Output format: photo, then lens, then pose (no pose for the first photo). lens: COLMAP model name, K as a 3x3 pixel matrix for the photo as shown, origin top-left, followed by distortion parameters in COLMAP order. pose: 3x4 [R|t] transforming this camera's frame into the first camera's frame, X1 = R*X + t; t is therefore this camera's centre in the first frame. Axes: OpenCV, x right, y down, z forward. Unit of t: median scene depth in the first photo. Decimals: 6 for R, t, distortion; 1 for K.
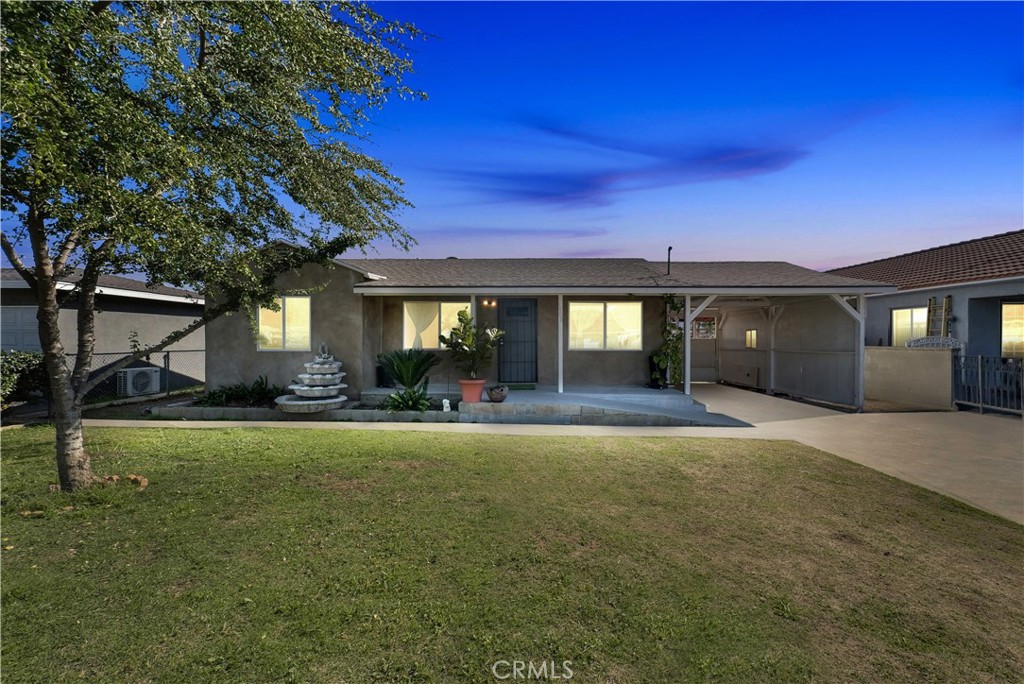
lens RADIAL K [[416.2, 0, 512.0], [0, 416.2, 342.0], [0, 0, 1]] dist [0.000050, 0.000023]
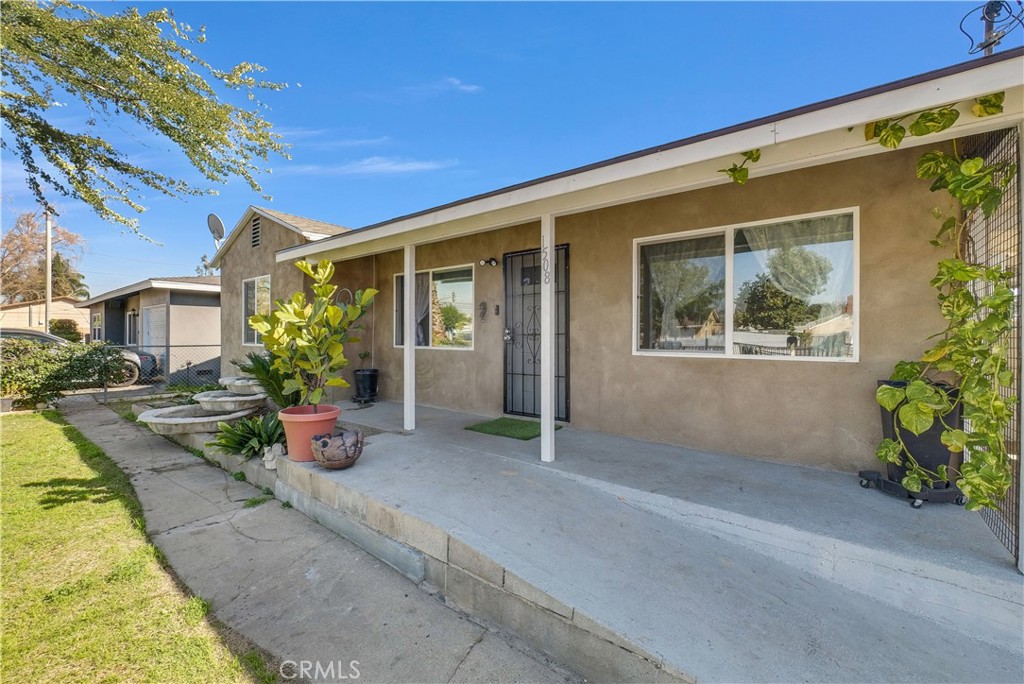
lens RADIAL K [[416.2, 0, 512.0], [0, 416.2, 342.0], [0, 0, 1]] dist [0.000050, 0.000023]
pose [[0.801817, 0.009606, -0.597492, 0.324487], [-0.007734, 0.999954, 0.005698, 0.005973], [0.597519, 0.000053, 0.801855, 0.657421]]
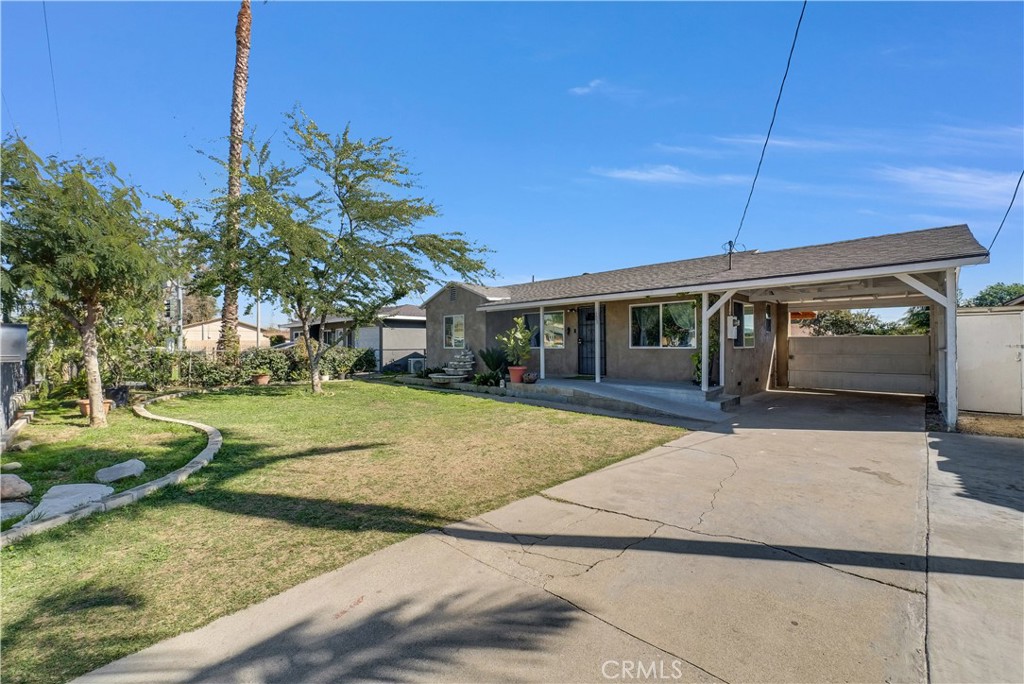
lens RADIAL K [[416.2, 0, 512.0], [0, 416.2, 342.0], [0, 0, 1]] dist [0.000050, 0.000023]
pose [[0.732325, -0.010682, -0.680872, 0.753936], [0.000141, 0.999879, -0.015535, 0.022955], [0.680956, 0.011280, 0.732238, -0.055137]]
